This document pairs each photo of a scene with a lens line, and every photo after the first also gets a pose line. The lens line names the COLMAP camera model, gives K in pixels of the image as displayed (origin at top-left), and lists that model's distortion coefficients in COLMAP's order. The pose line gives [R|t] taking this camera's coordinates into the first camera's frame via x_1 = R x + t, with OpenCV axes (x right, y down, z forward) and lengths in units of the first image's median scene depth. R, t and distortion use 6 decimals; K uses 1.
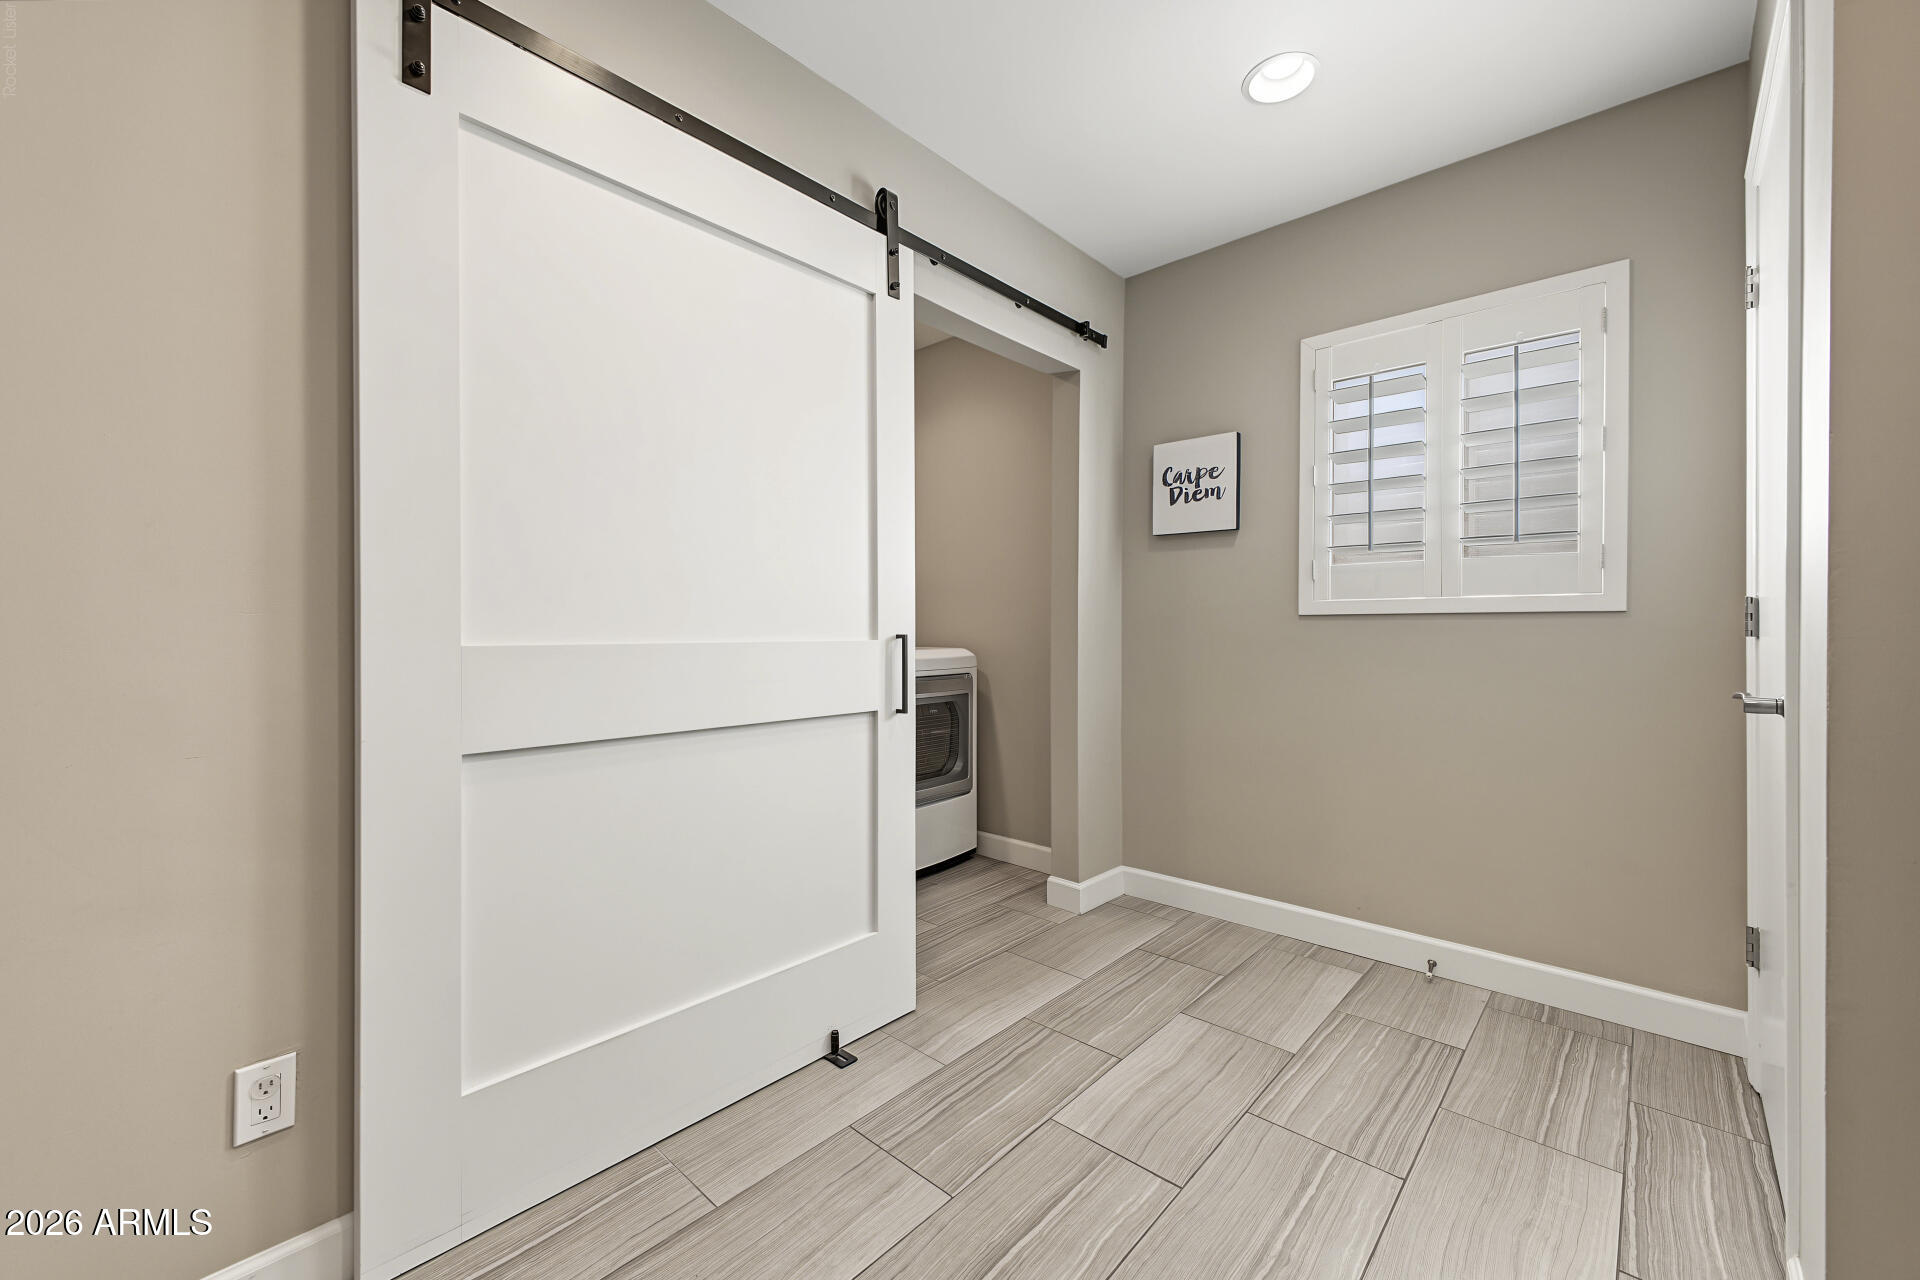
lens RADIAL K [[758.3, 0, 966.1], [0, 758.3, 631.9], [0, 0, 1]] dist [0.015914, -0.006410]
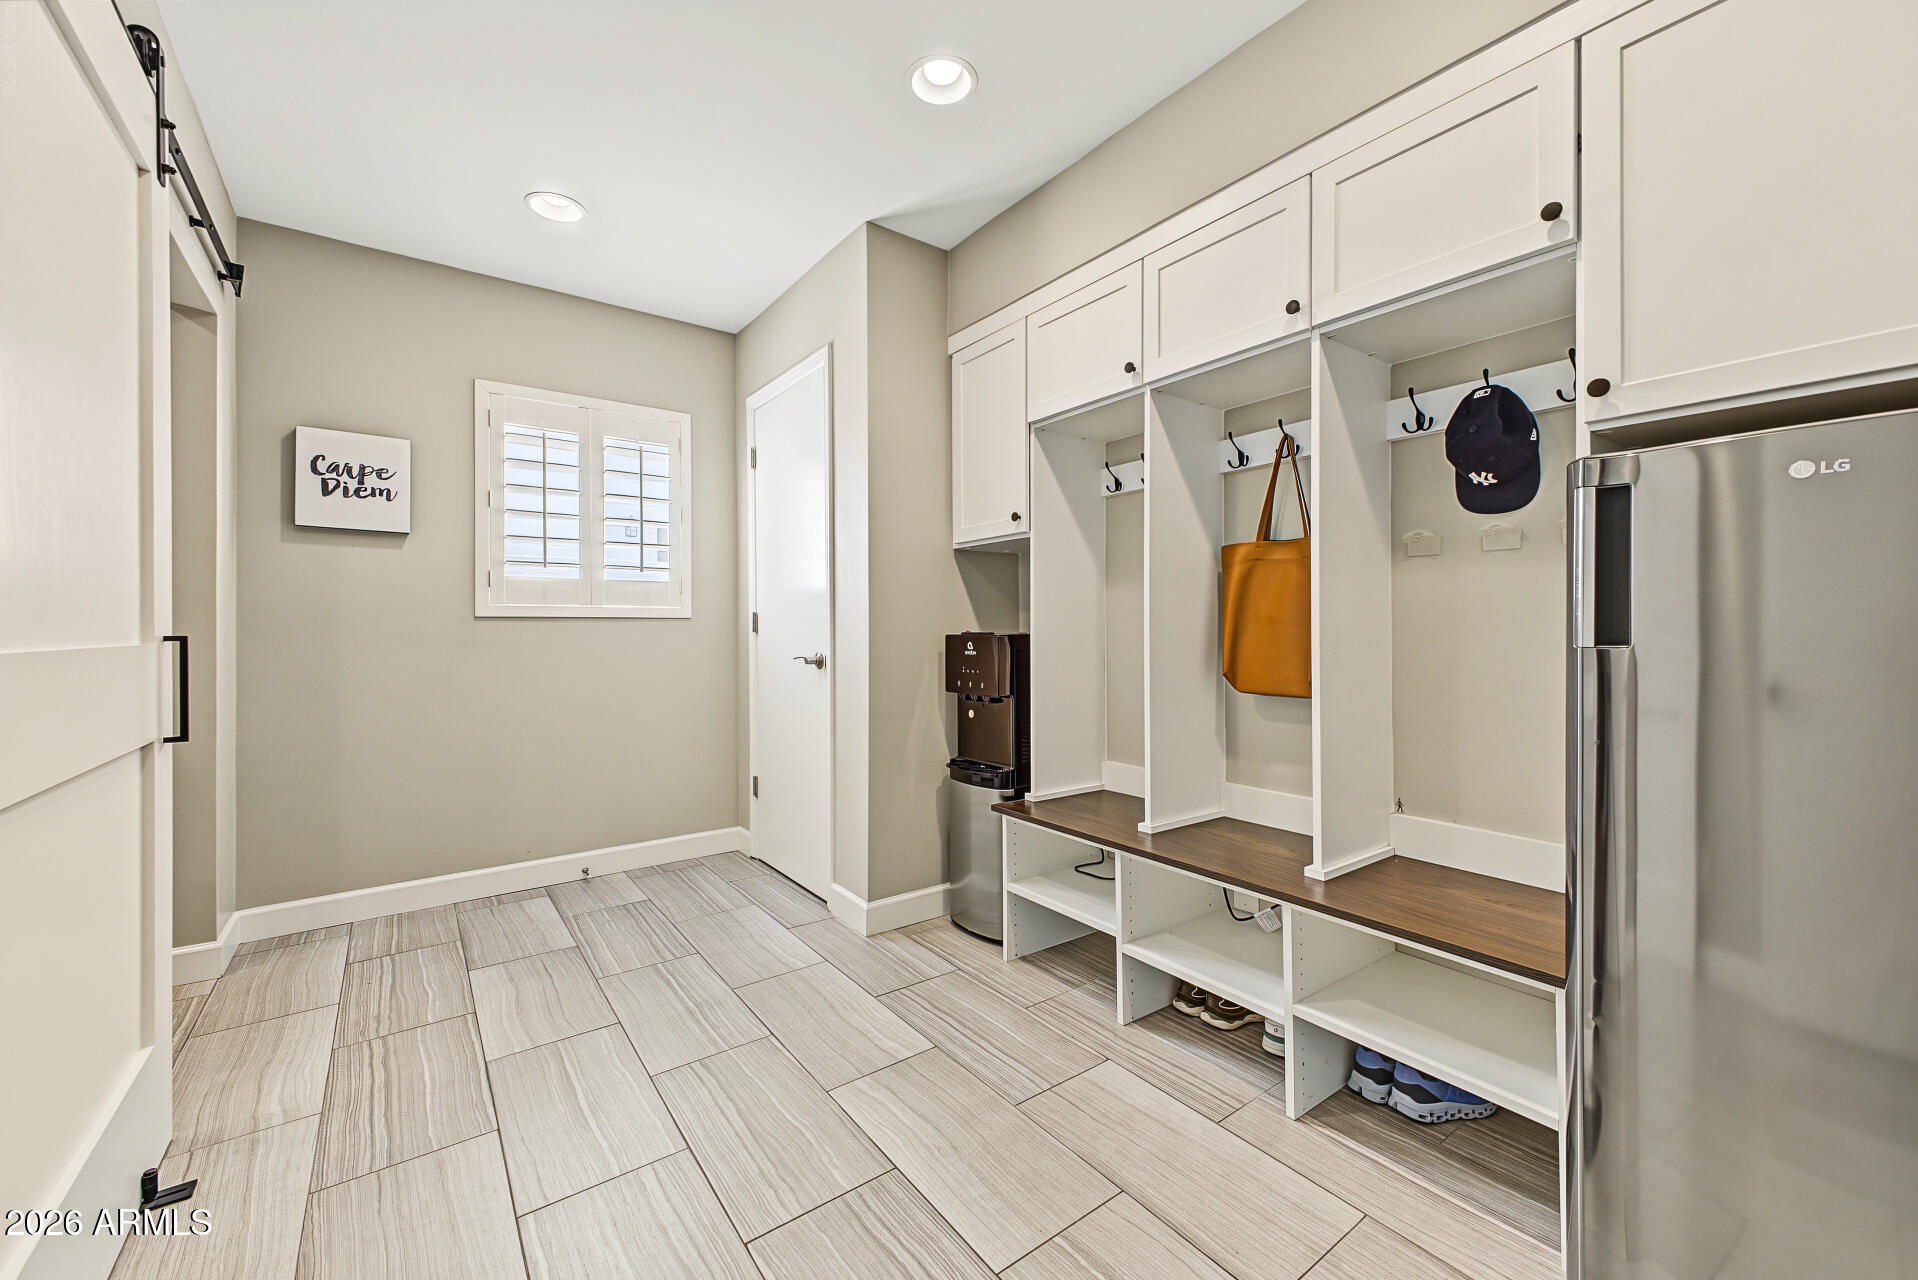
lens RADIAL K [[757.5, 0, 965.1], [0, 757.5, 631.9], [0, 0, 1]] dist [0.015914, -0.006410]
pose [[0.190539, -0.010258, 0.981626, -0.519293], [0.003401, 0.999946, 0.009789, -0.006998], [-0.981674, 0.001473, 0.190564, 0.049684]]
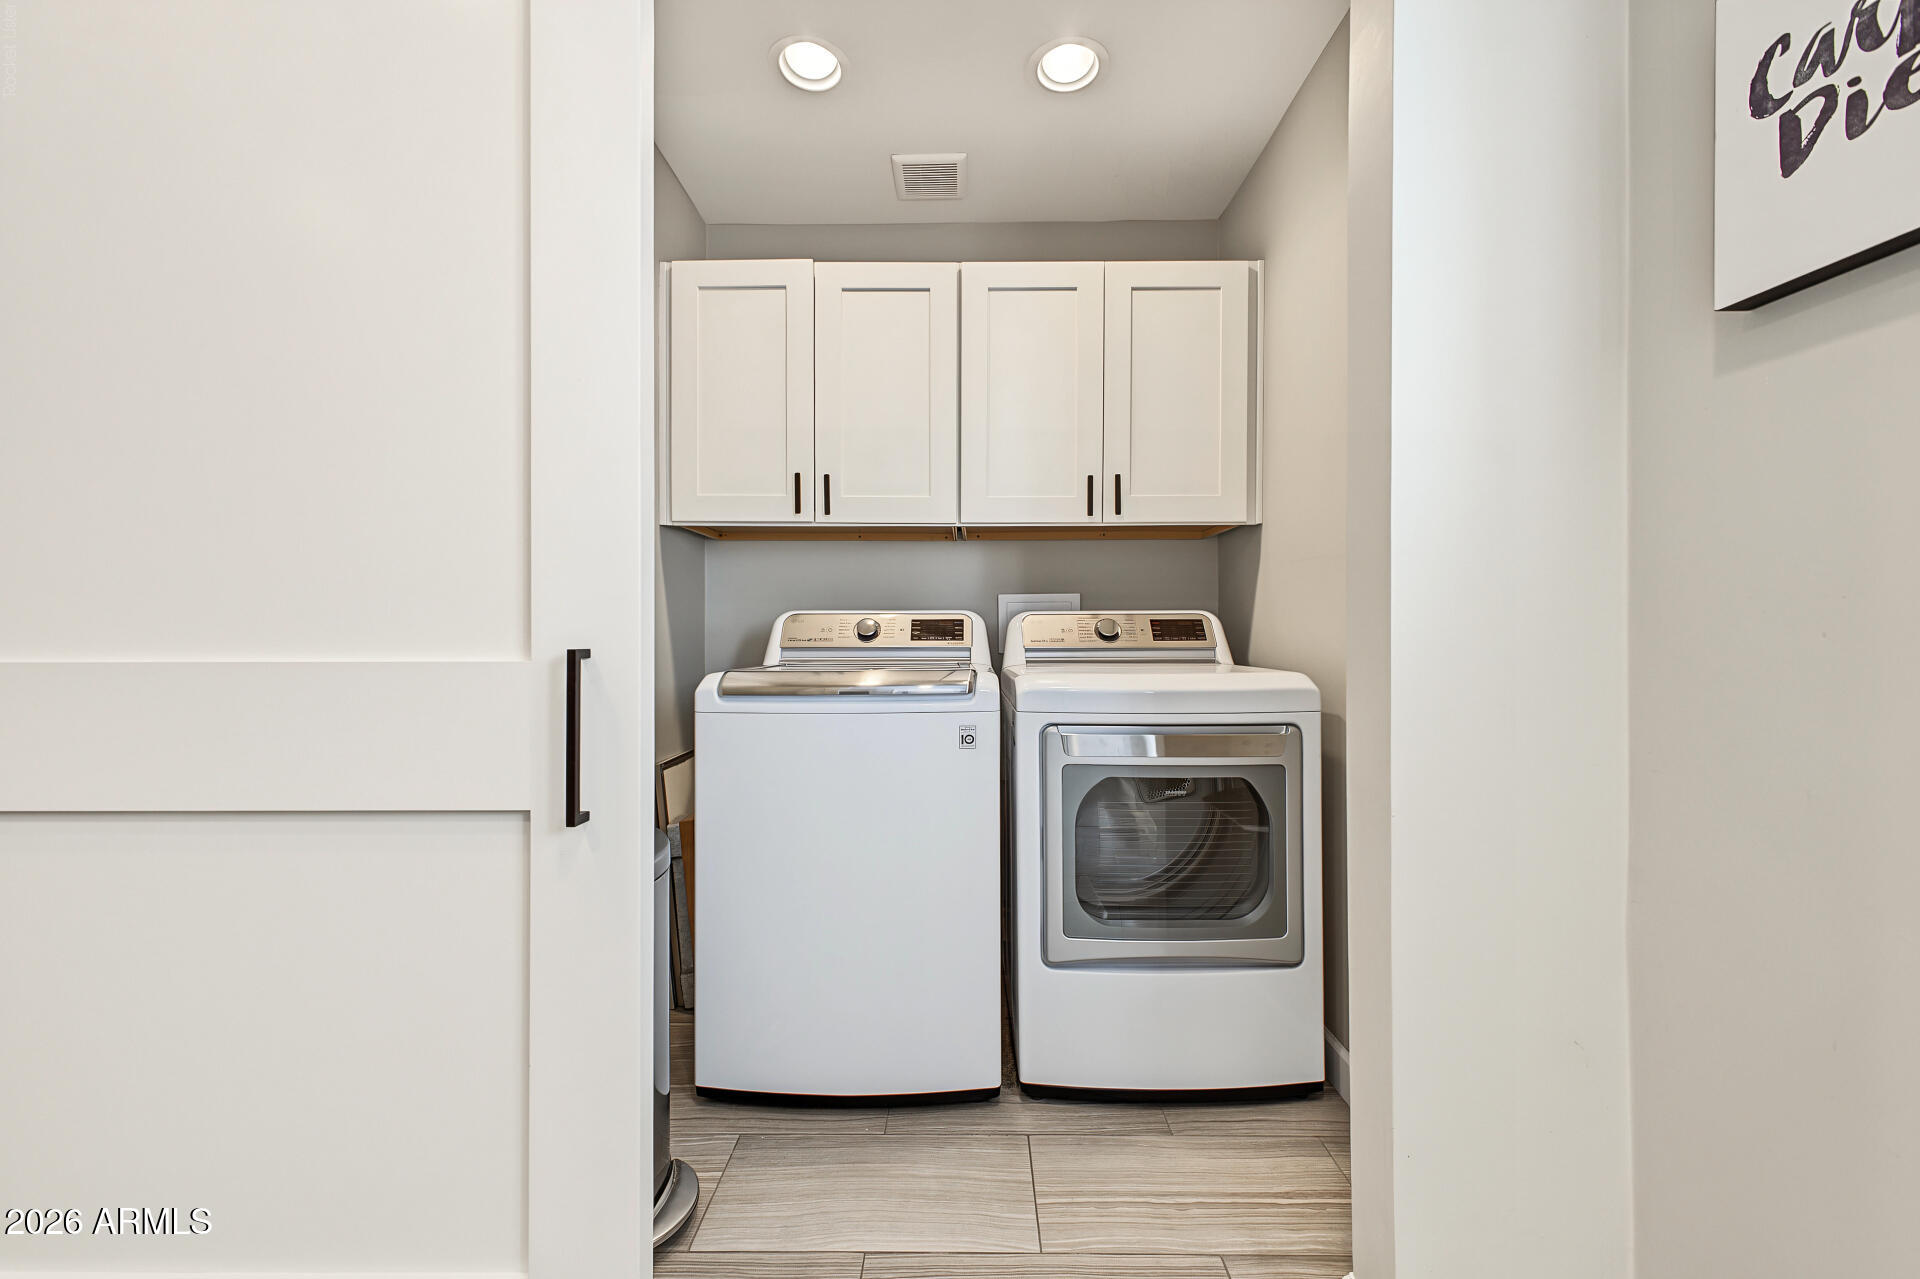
lens RADIAL K [[758.3, 0, 966.1], [0, 758.3, 631.4], [0, 0, 1]] dist [0.015914, -0.006410]
pose [[0.661595, -0.004551, -0.749848, 0.289491], [-0.001997, 0.999967, -0.007830, -0.002053], [0.749859, 0.006678, 0.661564, 0.622872]]
